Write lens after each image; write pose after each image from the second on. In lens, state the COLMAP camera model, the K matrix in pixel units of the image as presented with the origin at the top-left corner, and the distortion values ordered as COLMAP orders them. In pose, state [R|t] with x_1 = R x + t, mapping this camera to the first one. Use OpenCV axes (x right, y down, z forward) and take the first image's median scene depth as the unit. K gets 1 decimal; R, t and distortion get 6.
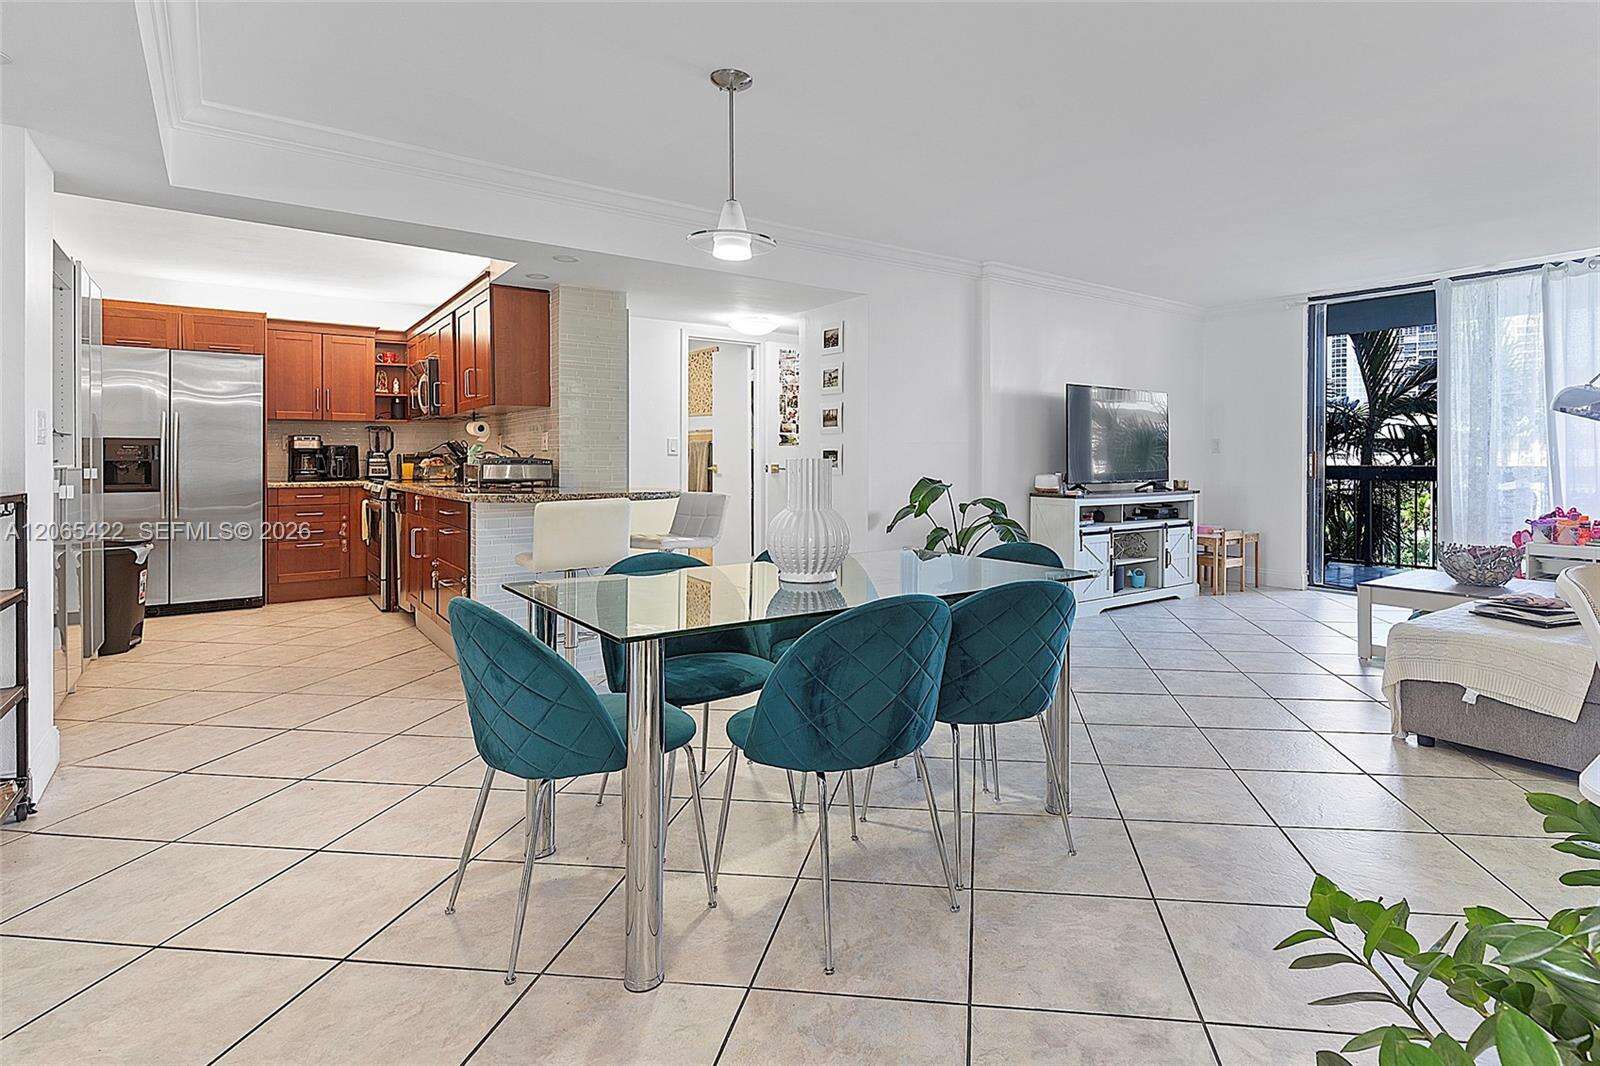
lens RADIAL K [[779.4, 0, 882.7], [0, 779.4, 456.8], [0, 0, 1]] dist [0.002121, -0.001130]
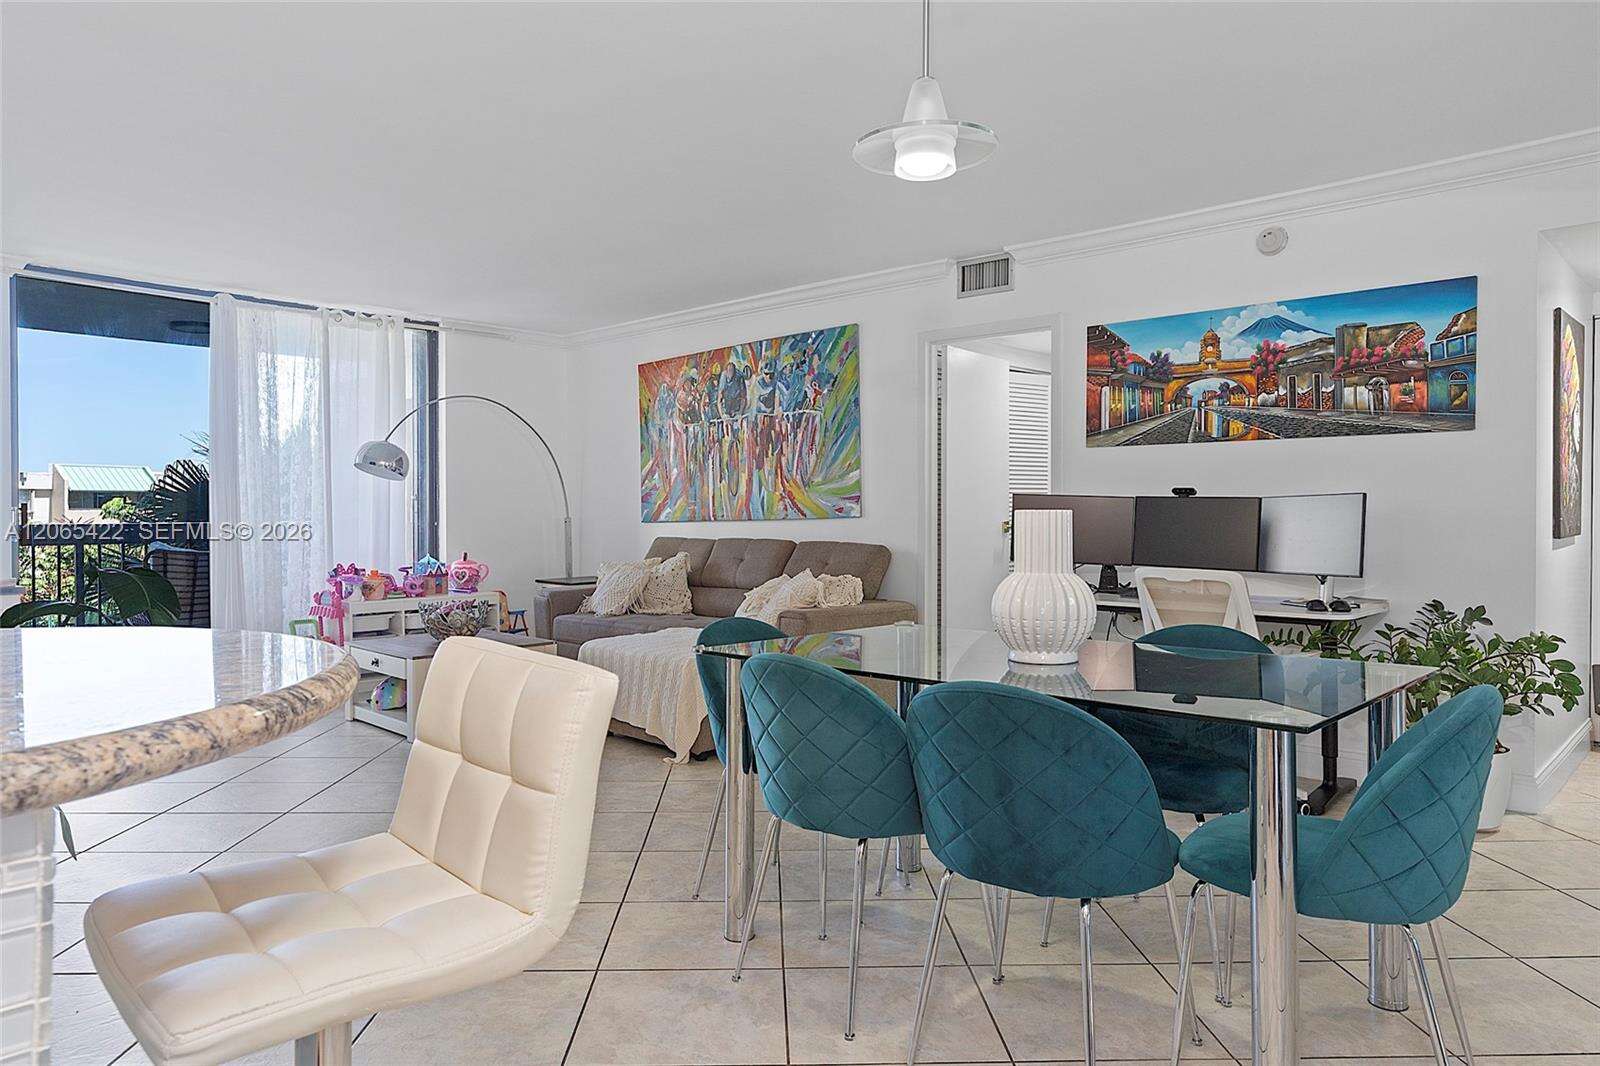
lens RADIAL K [[1089.4, 0, 778.6], [0, 1089.4, 524.6], [0, 0, 1]] dist [-0.000427, 0.009140]
pose [[-0.135518, -0.010557, 0.990719, -0.529577], [0.001527, 0.999940, 0.010864, 0.002073], [-0.990774, 0.002985, -0.135494, 0.622809]]
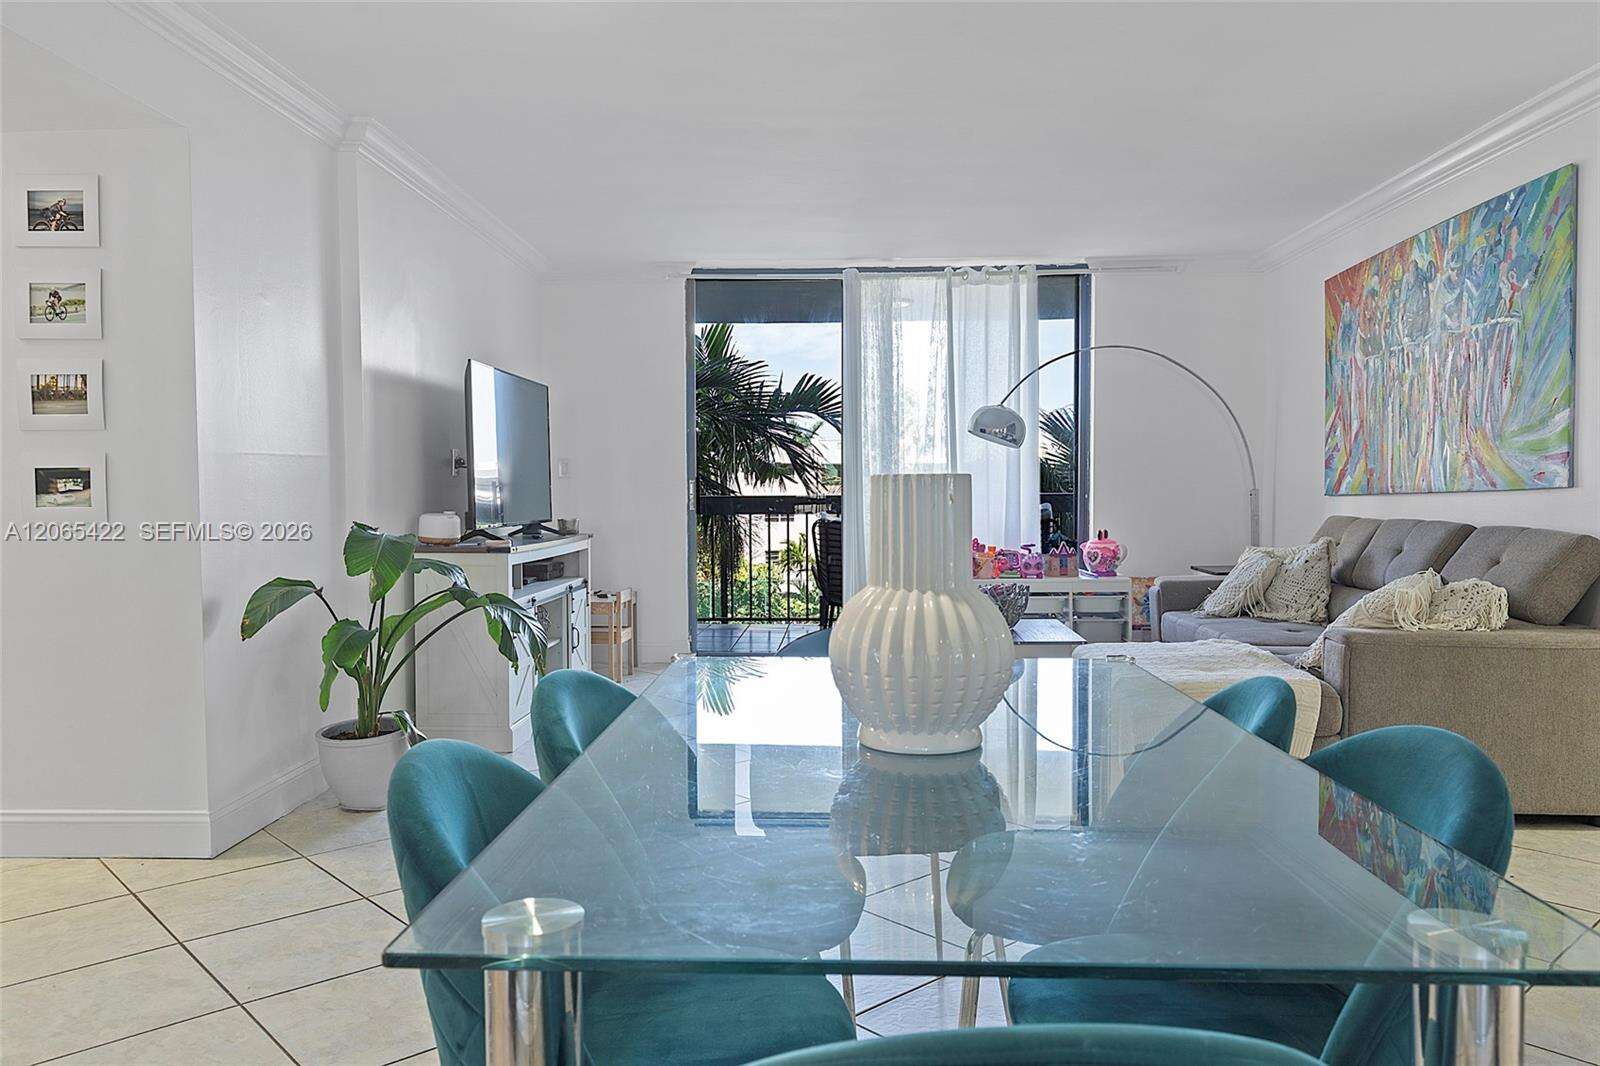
lens RADIAL K [[1164.3, 0, 762.6], [0, 1164.3, 538.3], [0, 0, 1]] dist [0.017764, 0.001885]
pose [[0.666722, -0.034811, 0.744493, -0.295261], [0.003674, 0.999050, 0.043424, 0.004597], [-0.745298, -0.026217, 0.666216, 0.255273]]
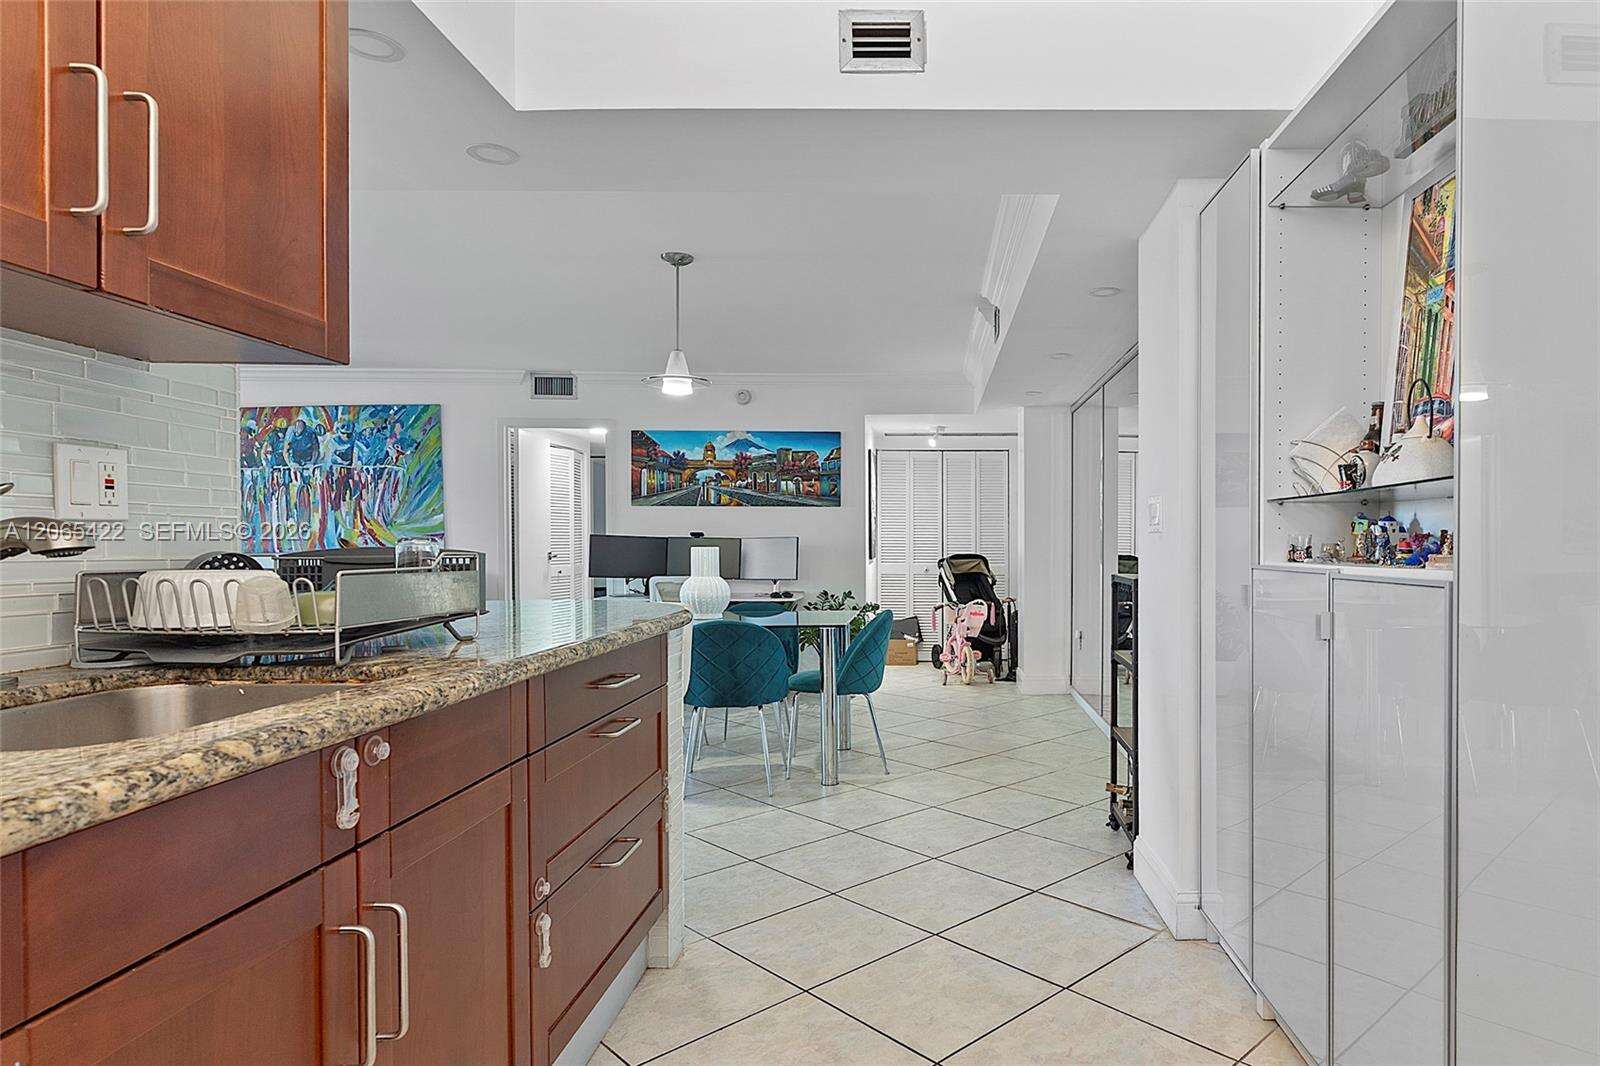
lens RADIAL K [[863.9, 0, 991.1], [0, 863.9, 555.0], [0, 0, 1]] dist [0.003247, -0.001664]
pose [[-0.810392, -0.011487, 0.585776, -0.751078], [-0.000752, 0.999827, 0.018566, -0.008914], [-0.585888, 0.014605, -0.810260, 0.927686]]
